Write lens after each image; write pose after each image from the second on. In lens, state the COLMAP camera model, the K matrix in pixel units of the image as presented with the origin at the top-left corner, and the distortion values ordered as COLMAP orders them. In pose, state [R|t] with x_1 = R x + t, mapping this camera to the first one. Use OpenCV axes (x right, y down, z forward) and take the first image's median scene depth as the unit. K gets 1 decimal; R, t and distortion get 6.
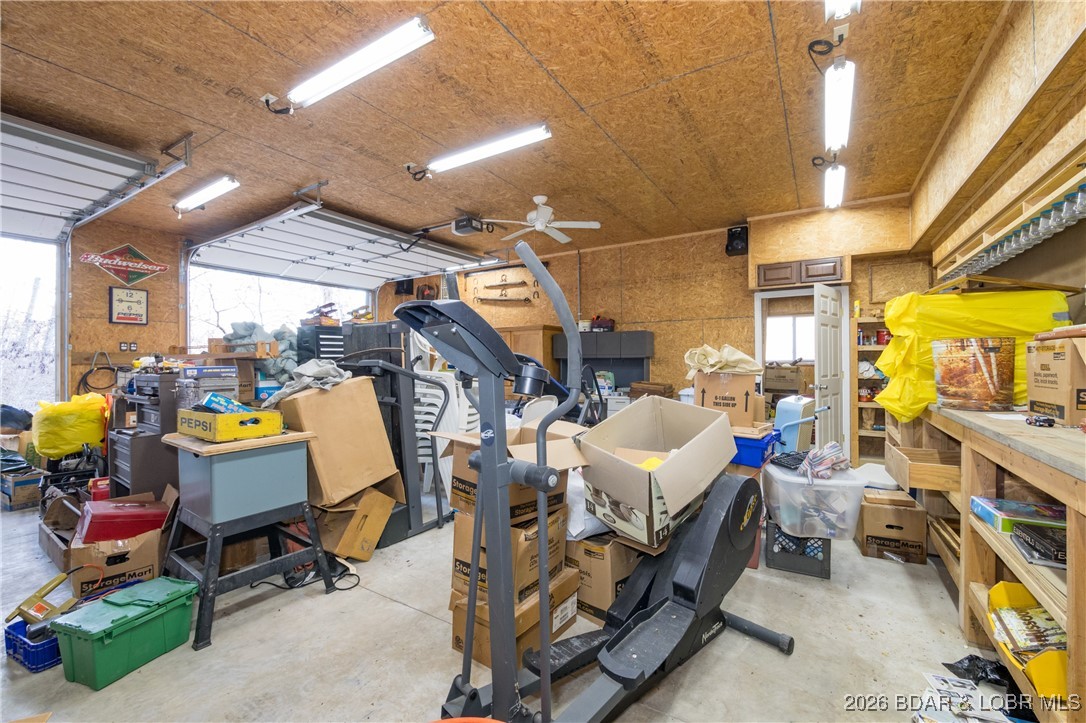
lens RADIAL K [[449.8, 0, 546.2], [0, 449.8, 366.0], [0, 0, 1]] dist [-0.003925, 0.000008]
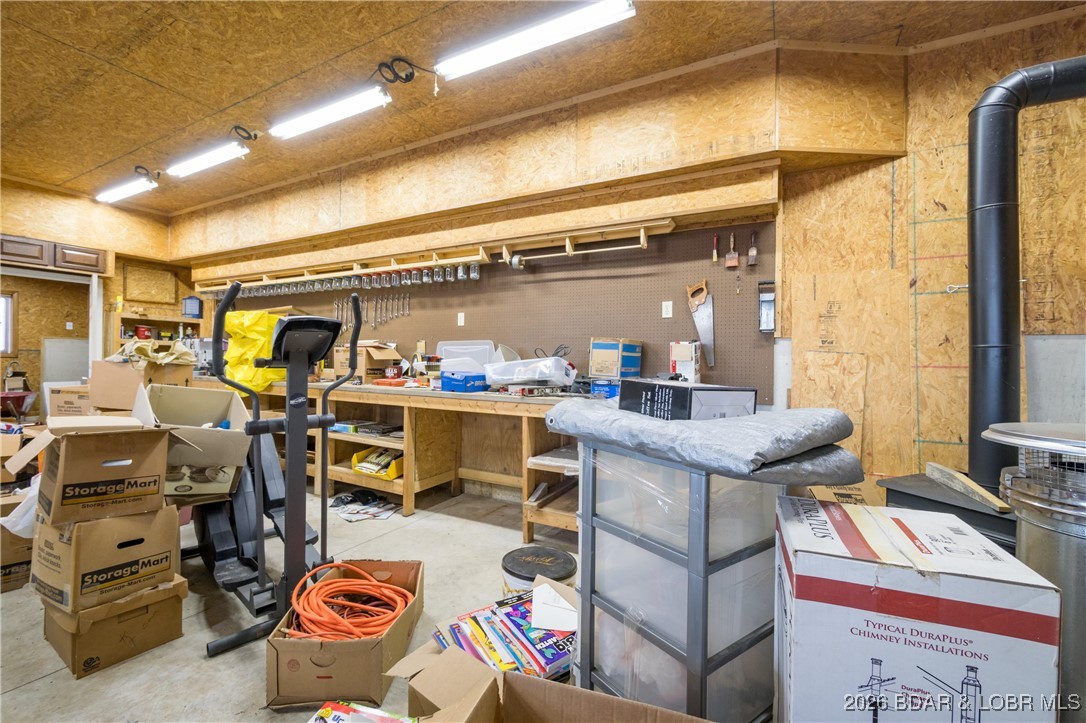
lens RADIAL K [[449.8, 0, 541.0], [0, 449.8, 359.5], [0, 0, 1]] dist [-0.003925, 0.000008]
pose [[-0.060406, 0.008362, 0.998139, -0.429535], [-0.007993, 0.999929, -0.008861, 0.004939], [-0.998142, -0.008514, -0.060335, 0.072521]]
